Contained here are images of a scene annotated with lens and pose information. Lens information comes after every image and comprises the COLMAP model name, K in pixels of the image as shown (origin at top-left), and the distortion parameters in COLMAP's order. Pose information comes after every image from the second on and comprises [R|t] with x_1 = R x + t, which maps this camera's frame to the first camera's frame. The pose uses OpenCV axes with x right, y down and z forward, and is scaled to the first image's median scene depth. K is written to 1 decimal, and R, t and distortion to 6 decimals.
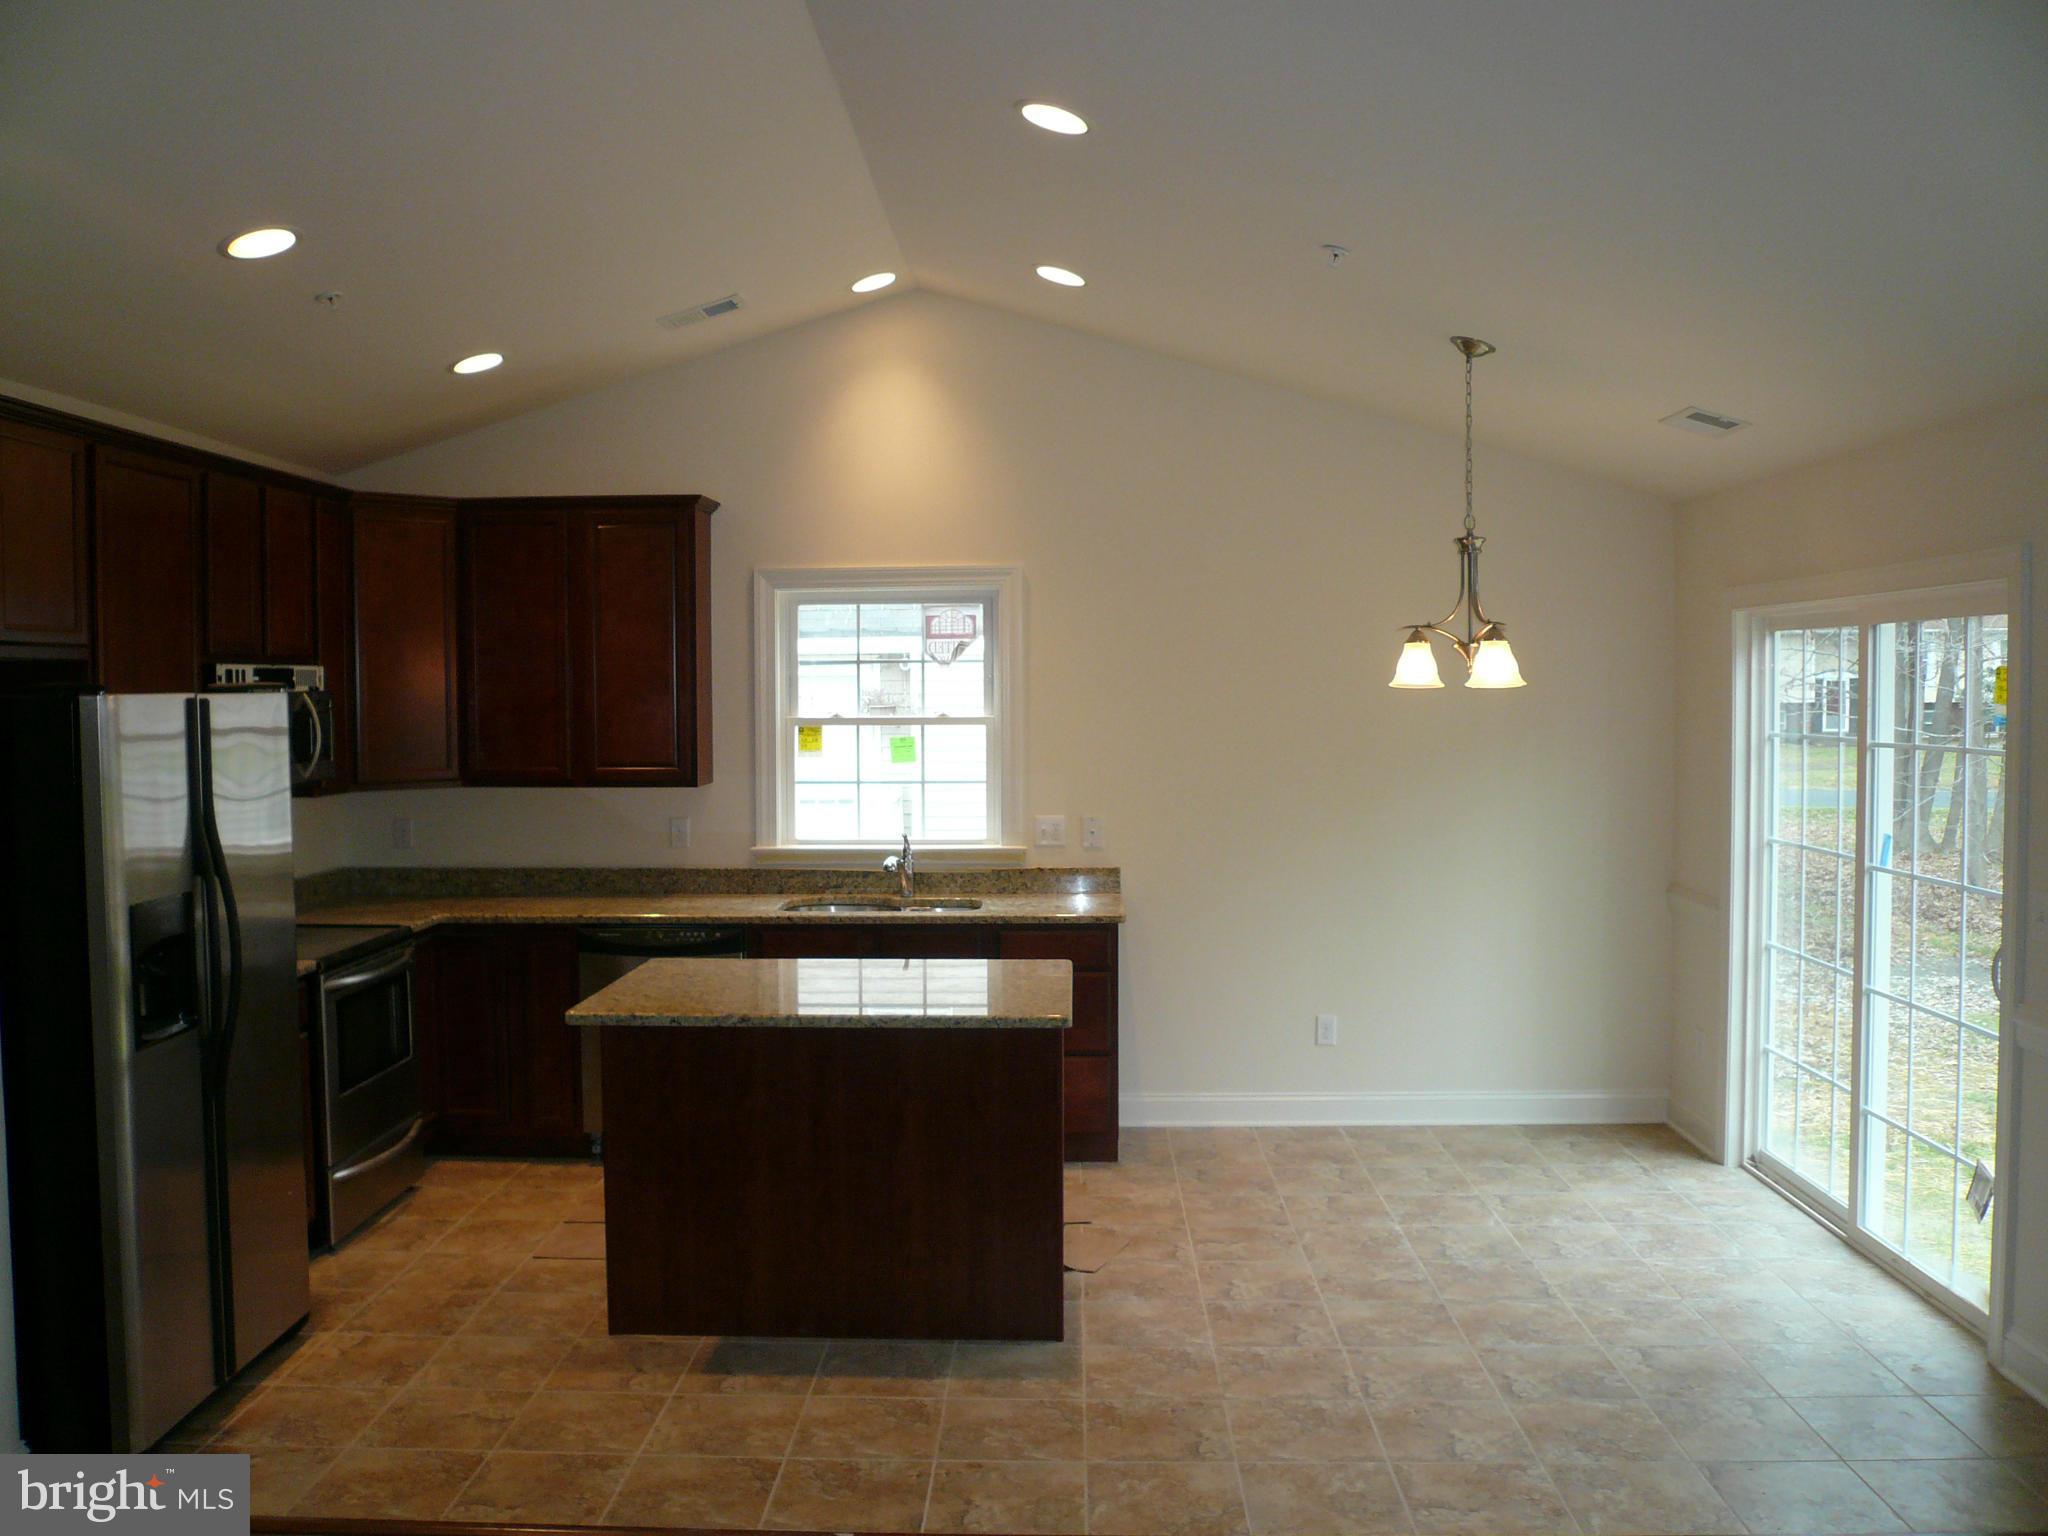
lens RADIAL K [[1720.5, 0, 1002.4], [0, 1720.5, 772.7], [0, 0, 1]] dist [-0.129921, 0.130311]
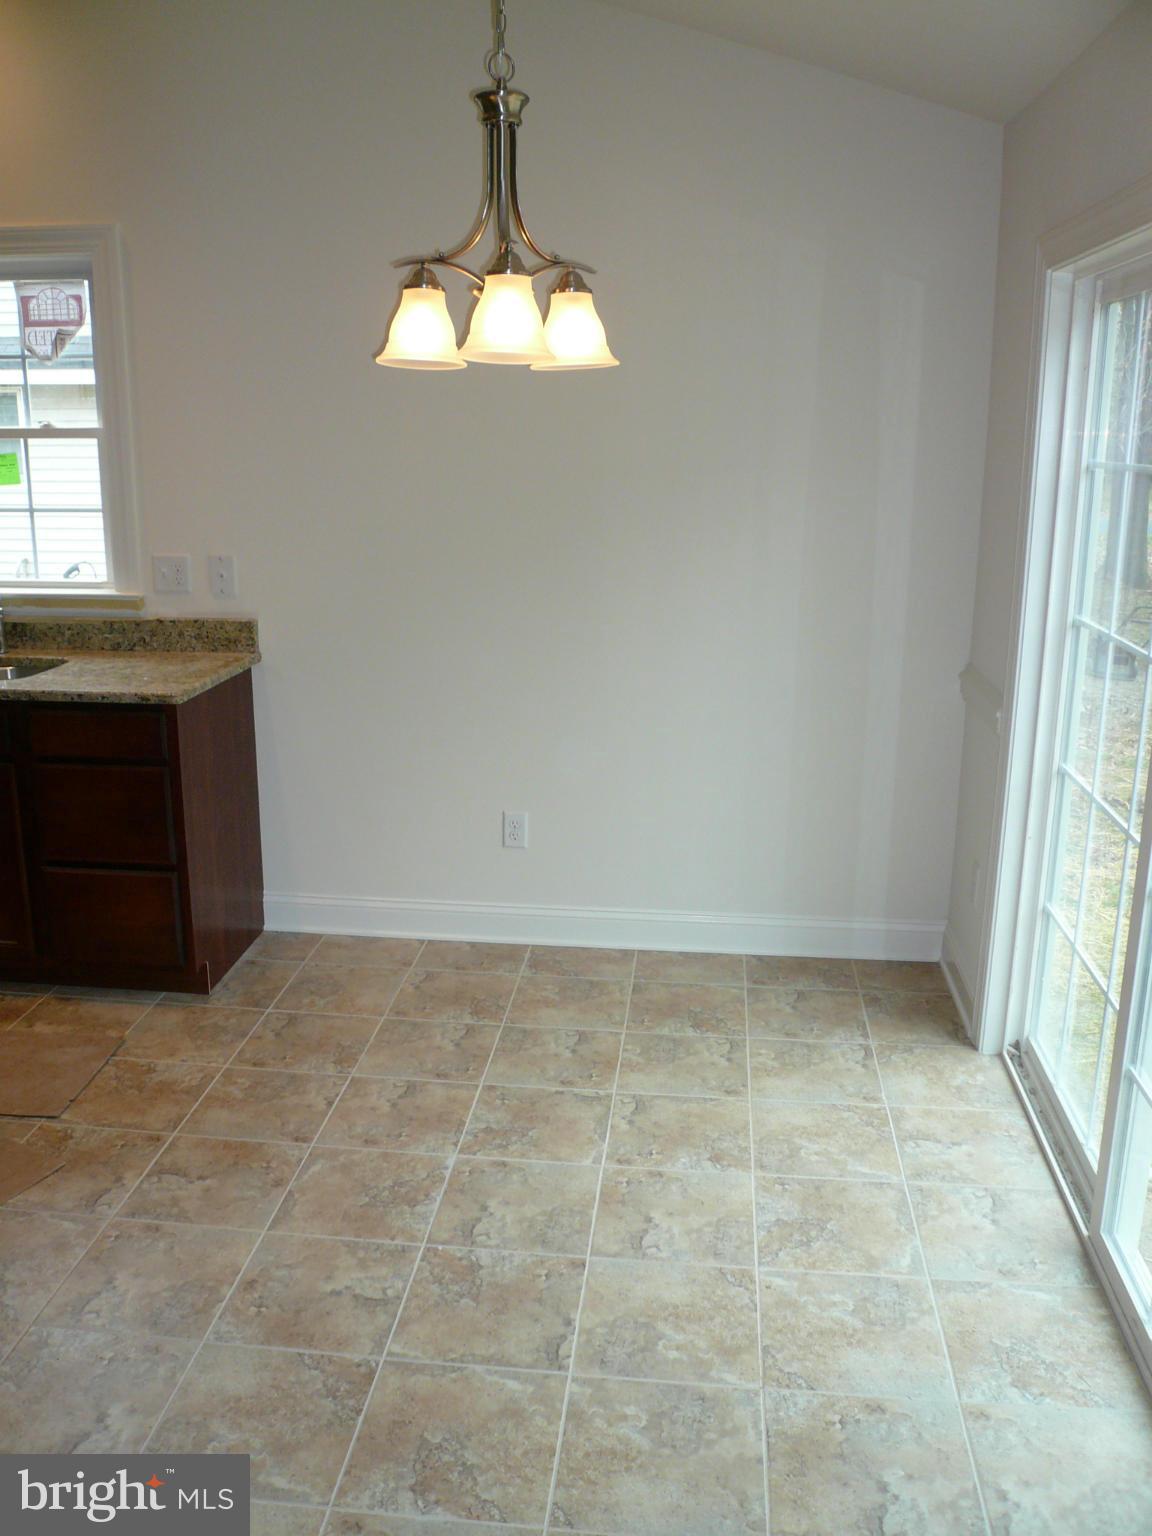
lens RADIAL K [[1287.0, 0, 576.0], [0, 1287.0, 768.0], [0, 0, 1]] dist [-0.124710, 0.109067]
pose [[0.997686, 0.032142, -0.059918, 0.311794], [-0.018784, 0.977213, 0.211429, -0.007450], [0.065349, -0.209814, 0.975555, 0.514735]]
